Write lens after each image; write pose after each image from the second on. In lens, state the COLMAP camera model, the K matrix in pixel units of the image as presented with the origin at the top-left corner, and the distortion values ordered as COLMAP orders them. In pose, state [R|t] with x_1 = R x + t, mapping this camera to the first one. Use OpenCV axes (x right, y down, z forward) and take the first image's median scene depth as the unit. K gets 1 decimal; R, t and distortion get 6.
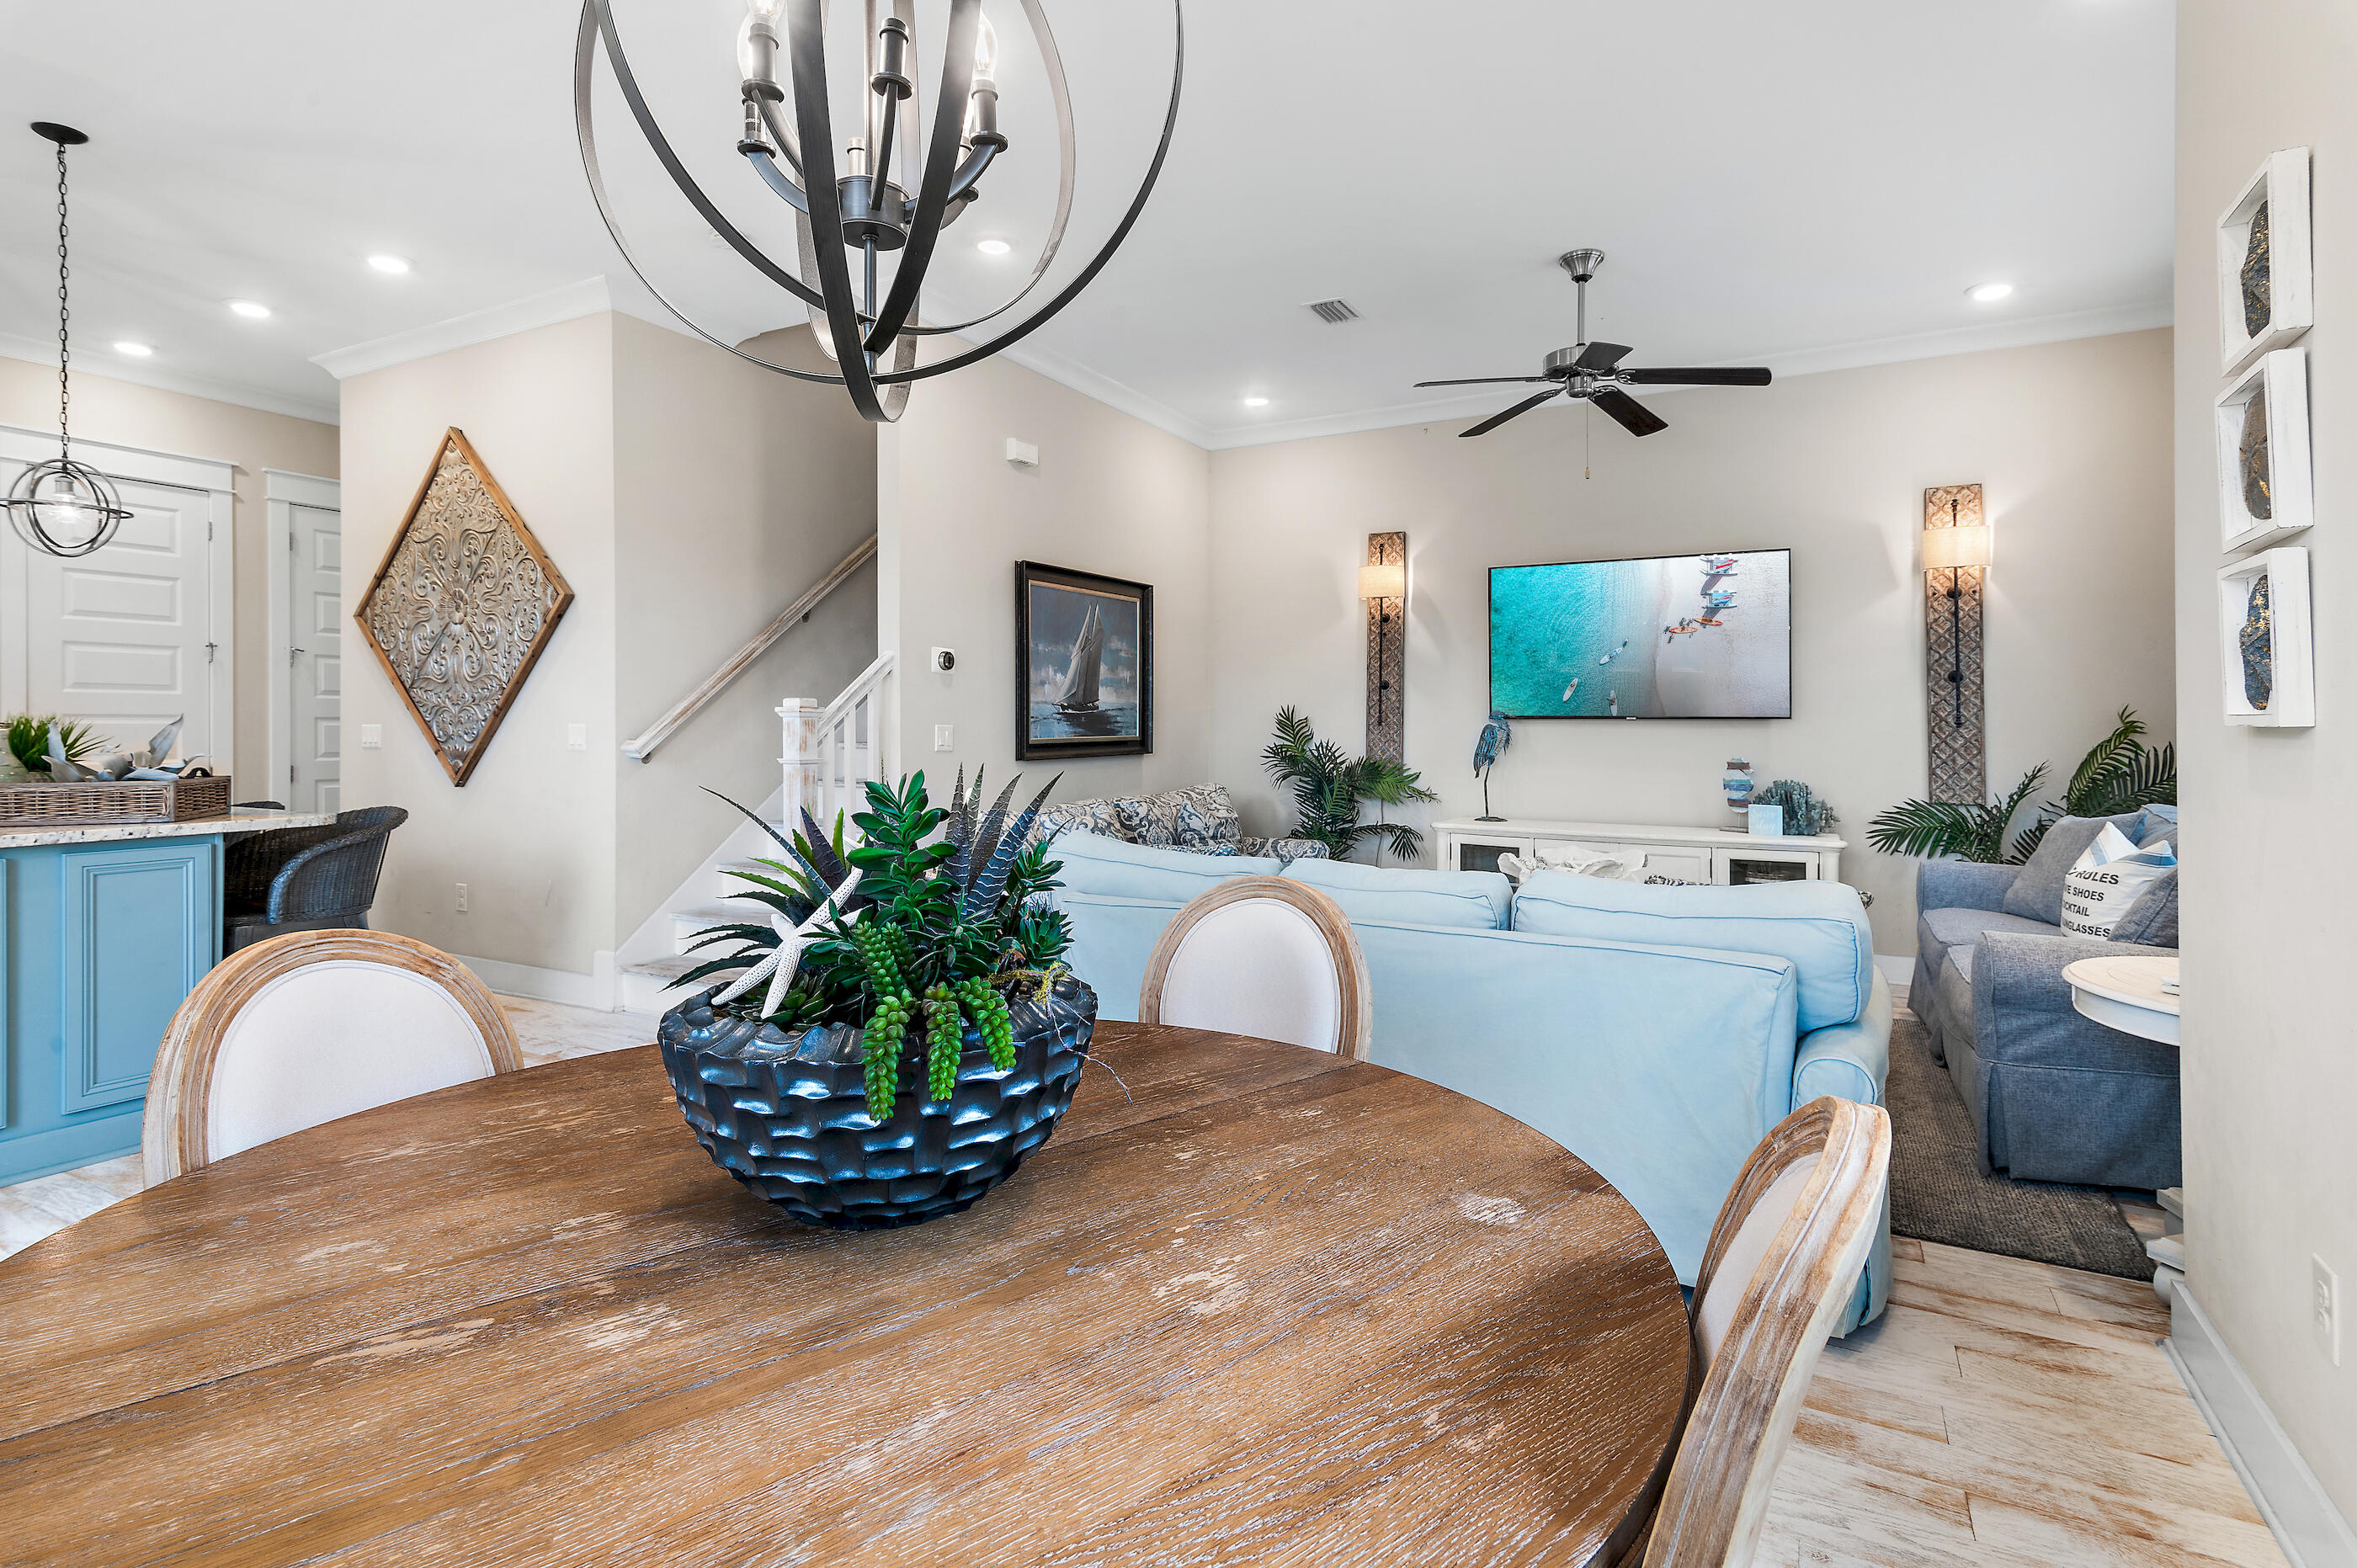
lens RADIAL K [[1157.4, 0, 1167.9], [0, 1157.4, 724.5], [0, 0, 1]] dist [0.016426, -0.000407]
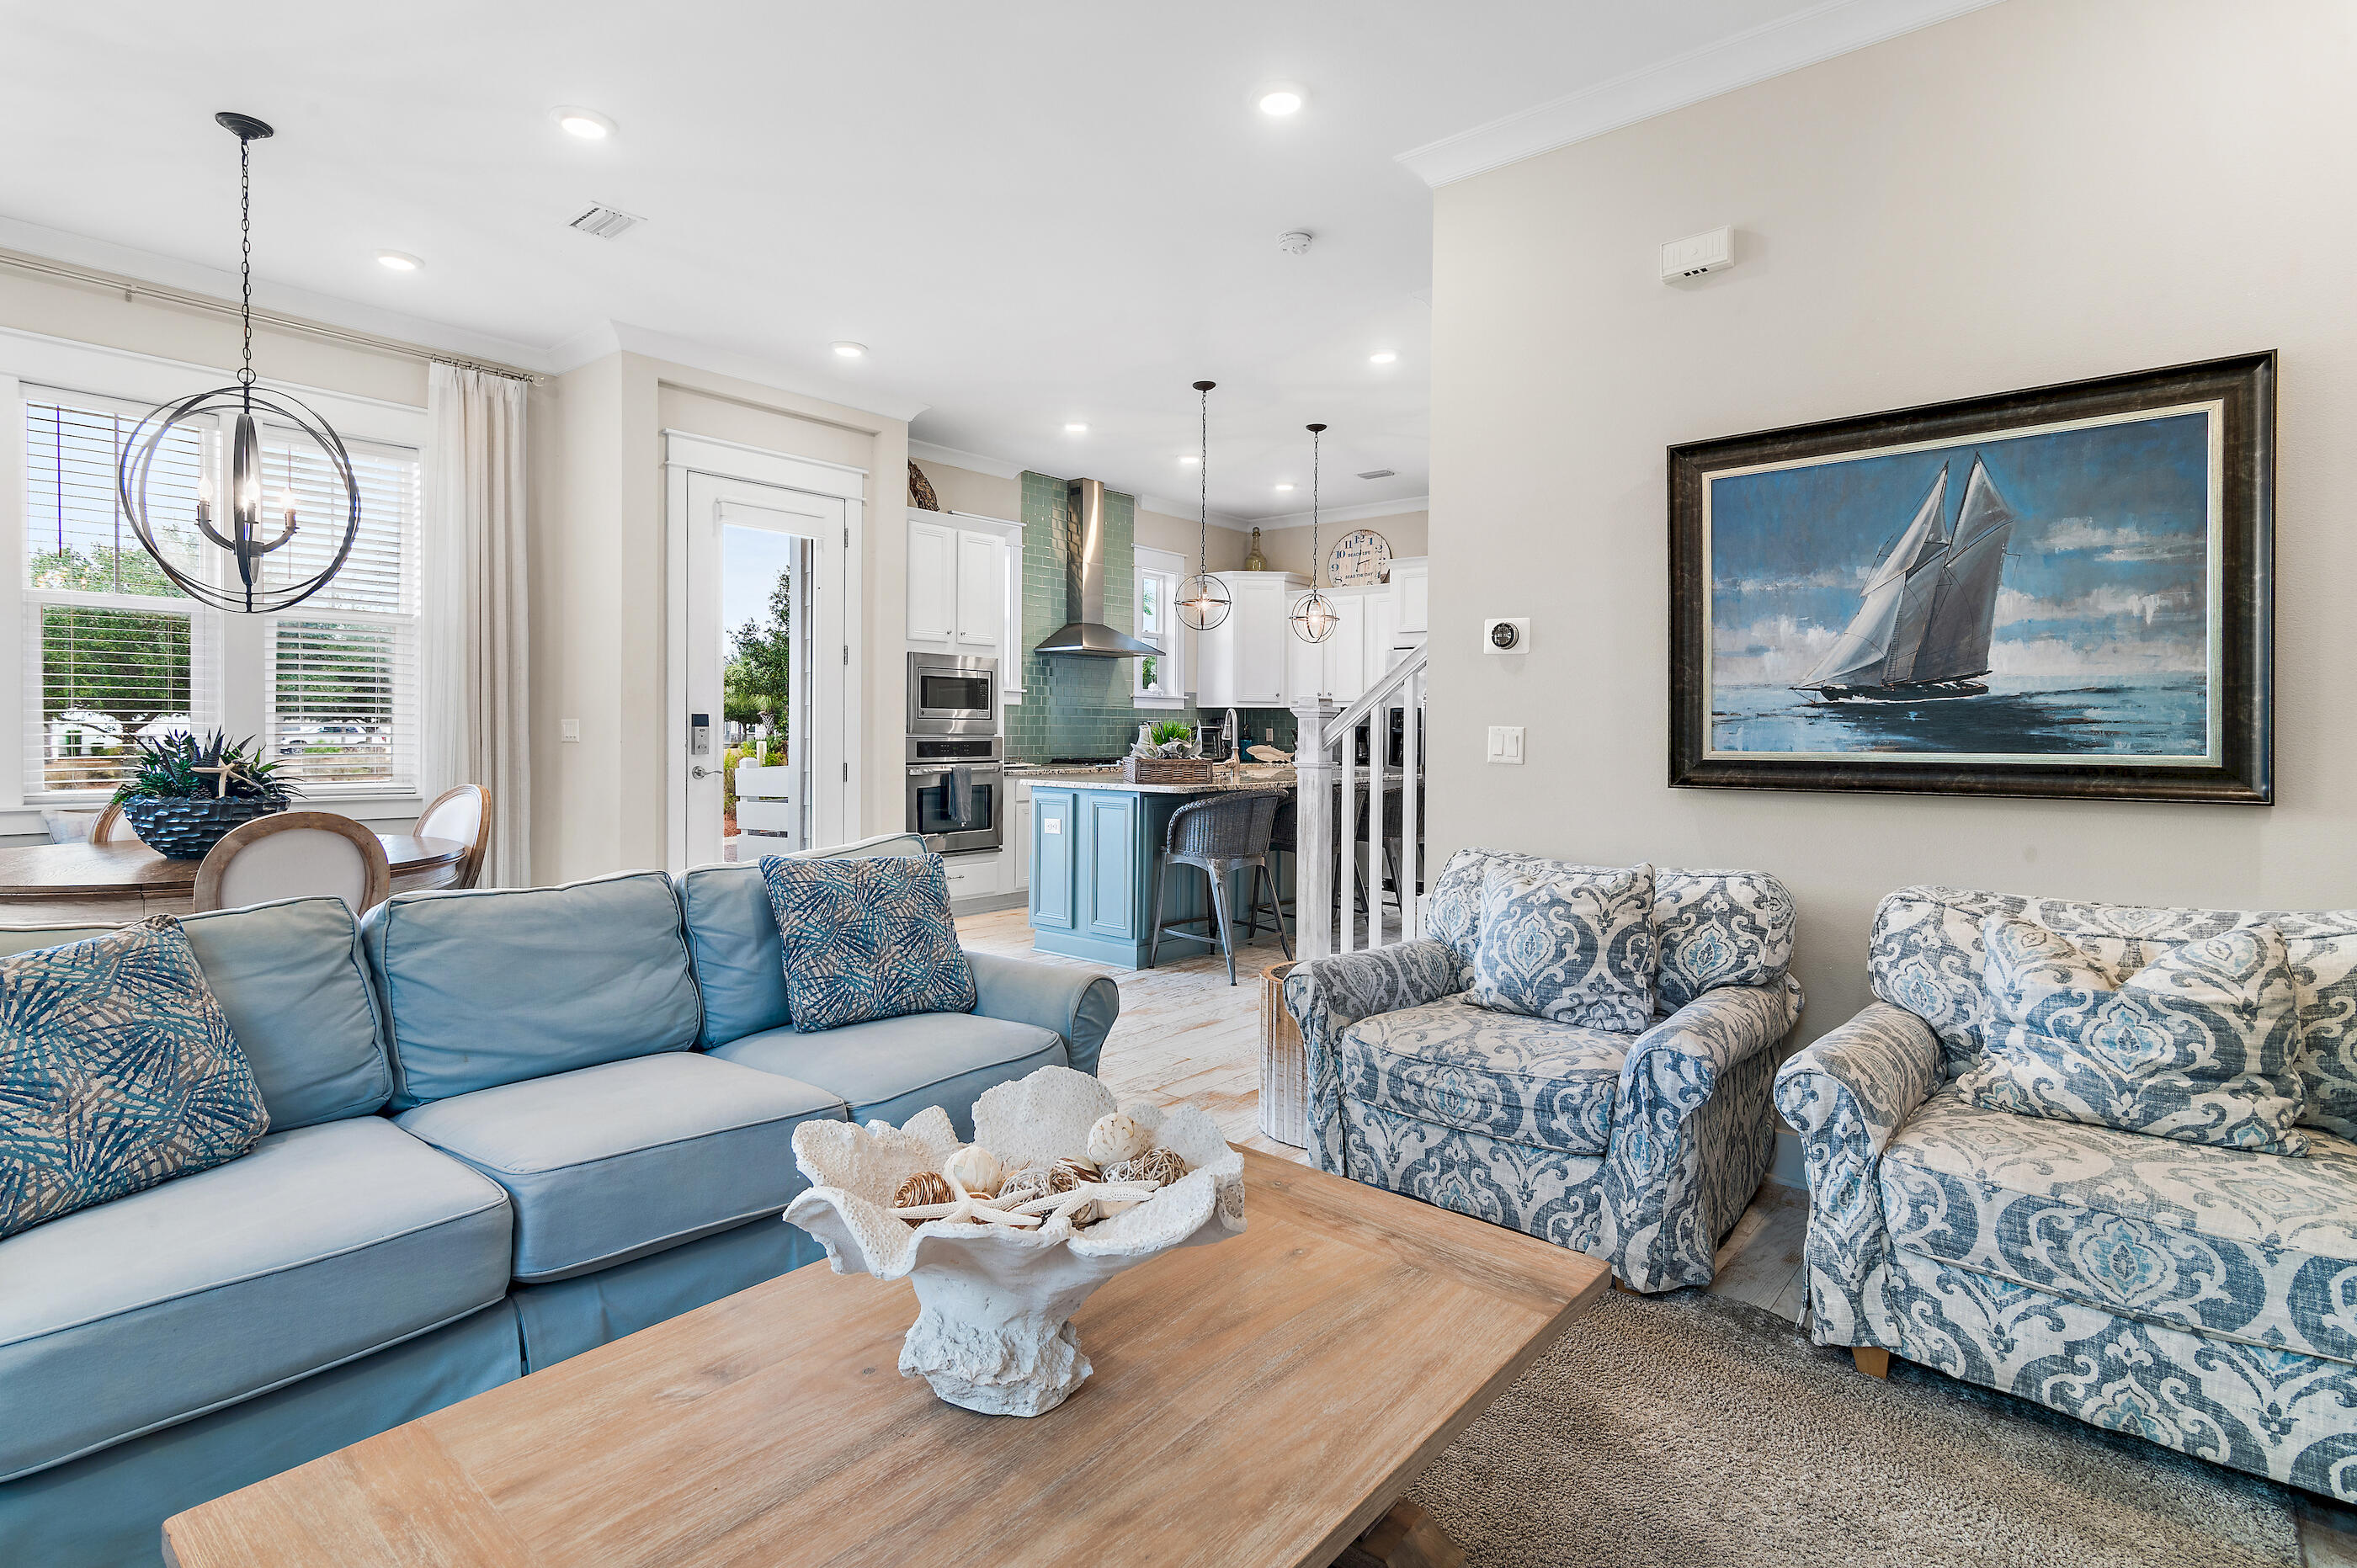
lens RADIAL K [[1155.2, 0, 1179.1], [0, 1155.2, 749.4], [0, 0, 1]] dist [0.017068, -0.000146]
pose [[-0.188595, 0.012850, -0.981971, 0.499339], [-0.008207, 0.999859, 0.014660, 0.005200], [0.982021, 0.010824, -0.188463, 0.866080]]
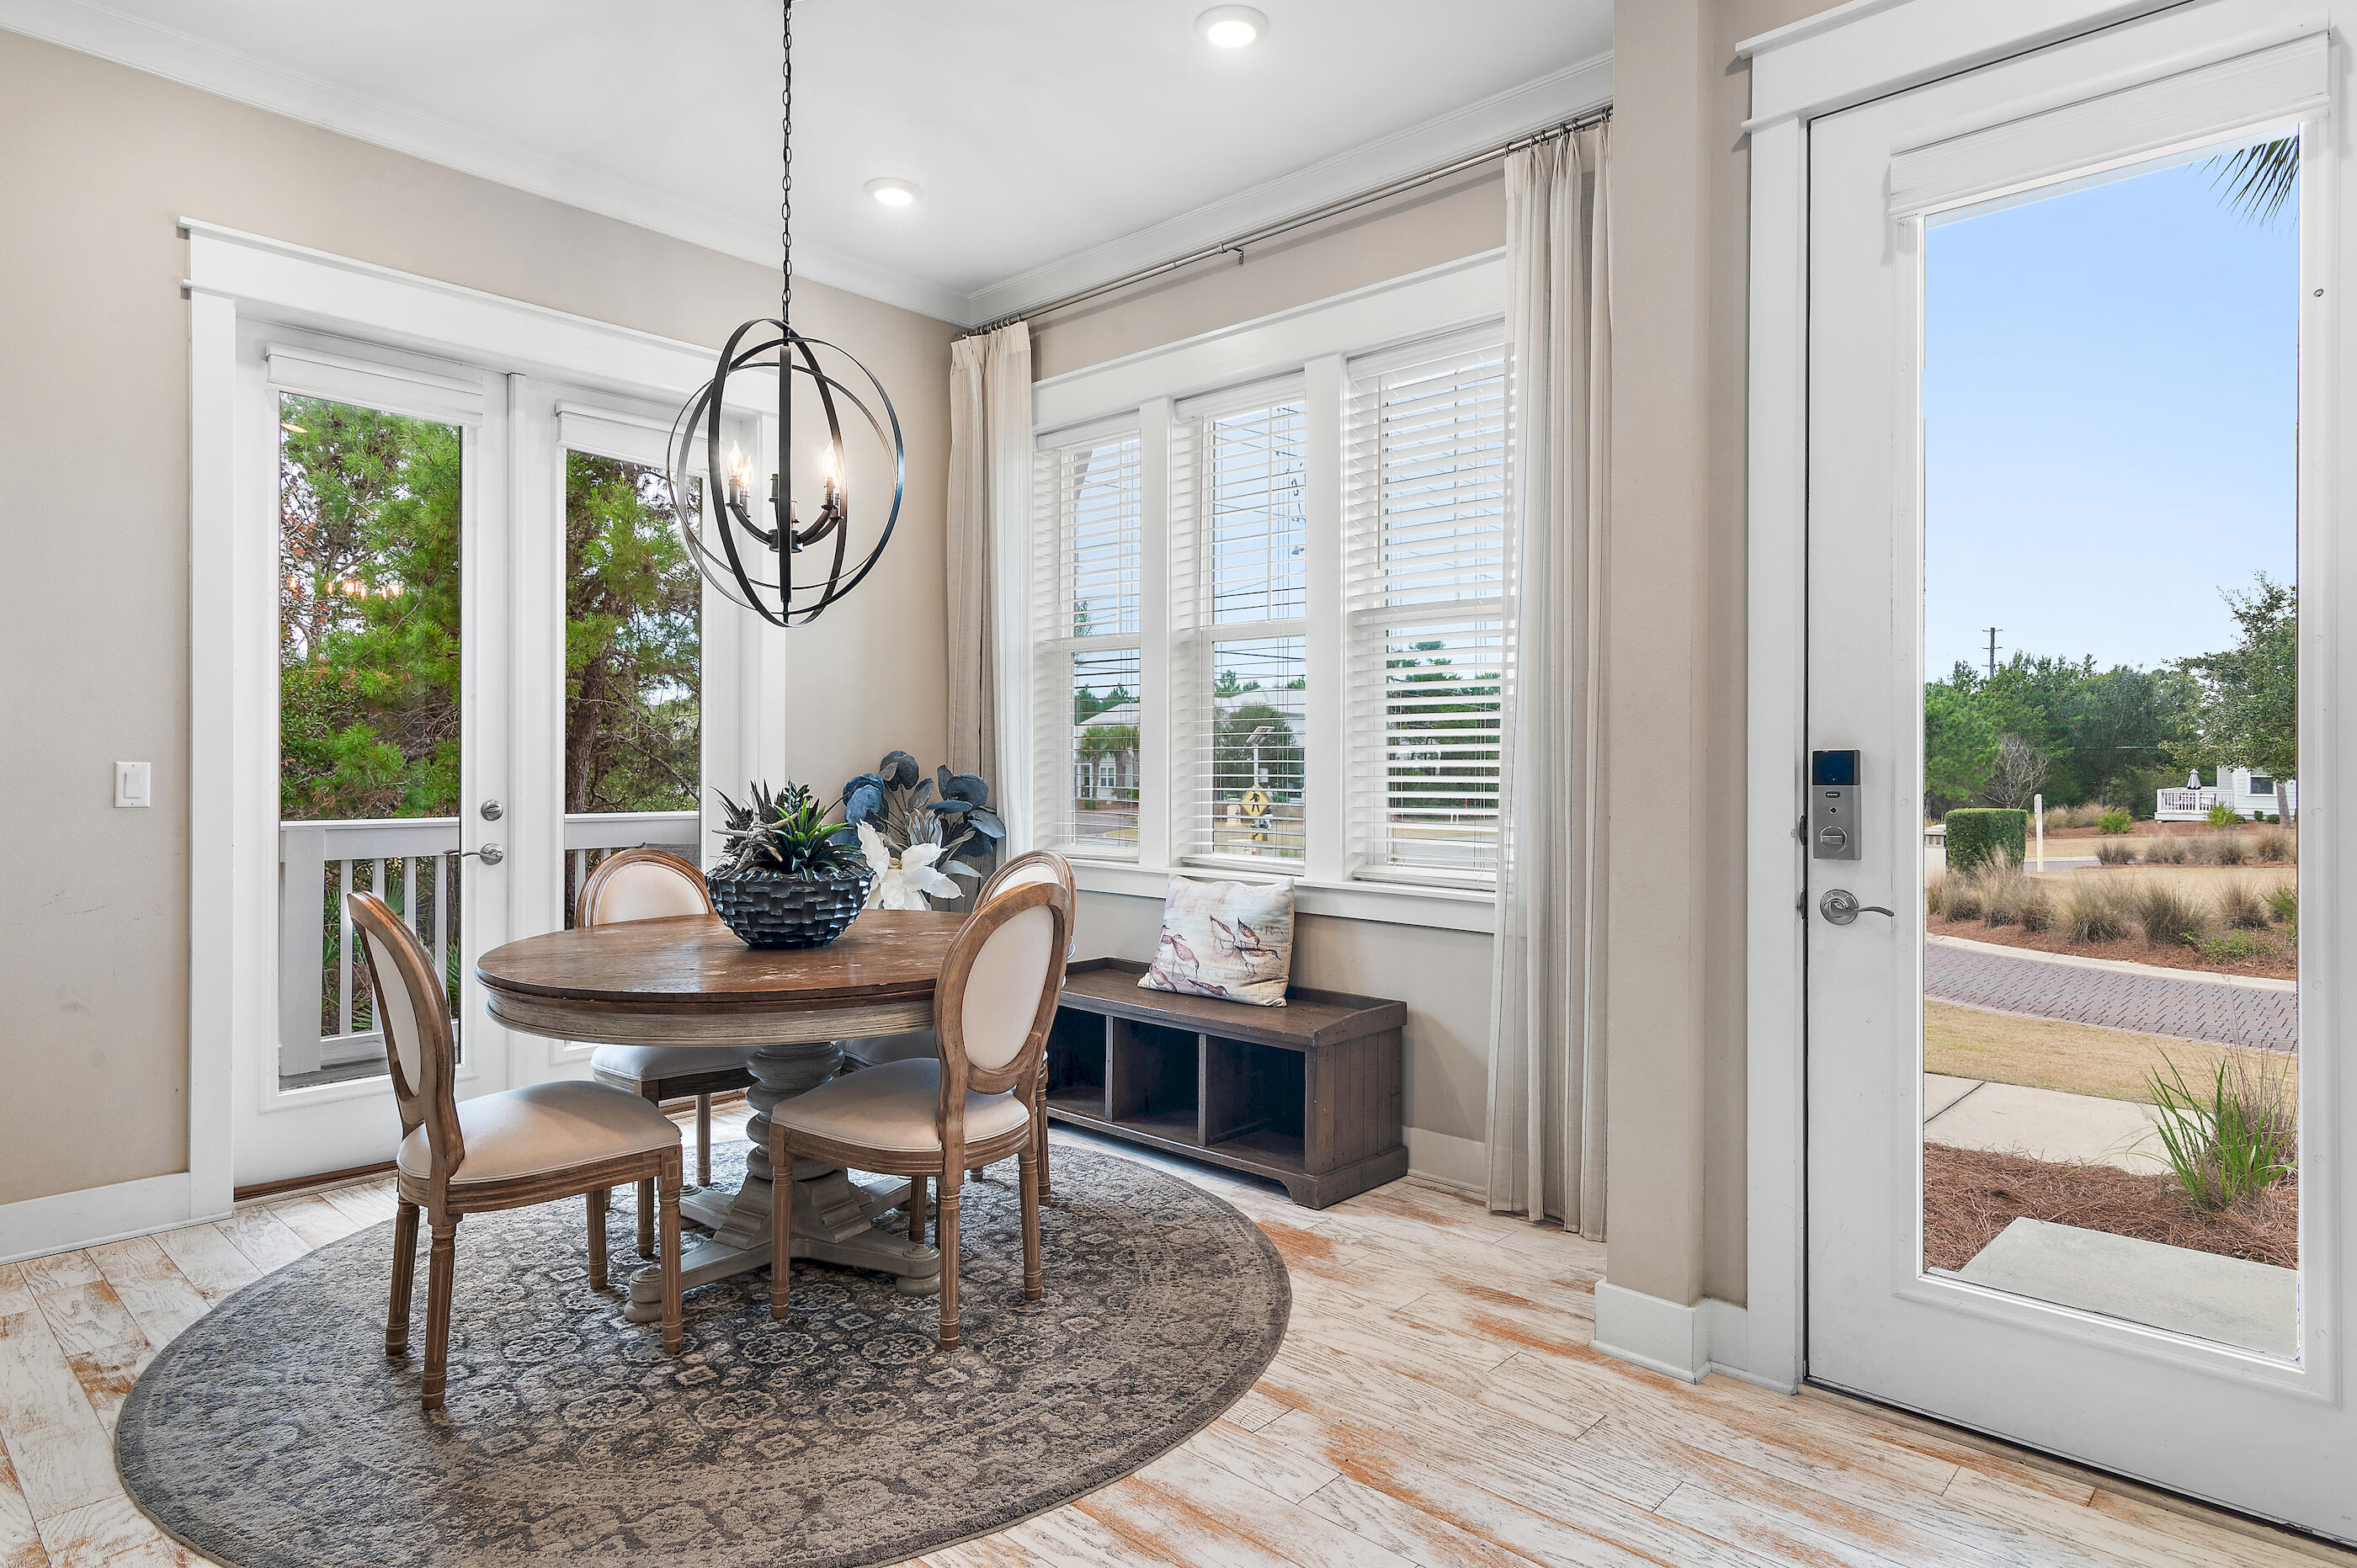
lens RADIAL K [[1332.9, 0, 1189.4], [0, 1332.9, 740.1], [0, 0, 1]] dist [0.035270, 0.000387]
pose [[-0.971698, 0.001186, 0.236225, -0.356338], [0.000086, 0.999989, -0.004667, -0.010063], [-0.236228, -0.004514, -0.971687, 0.737369]]
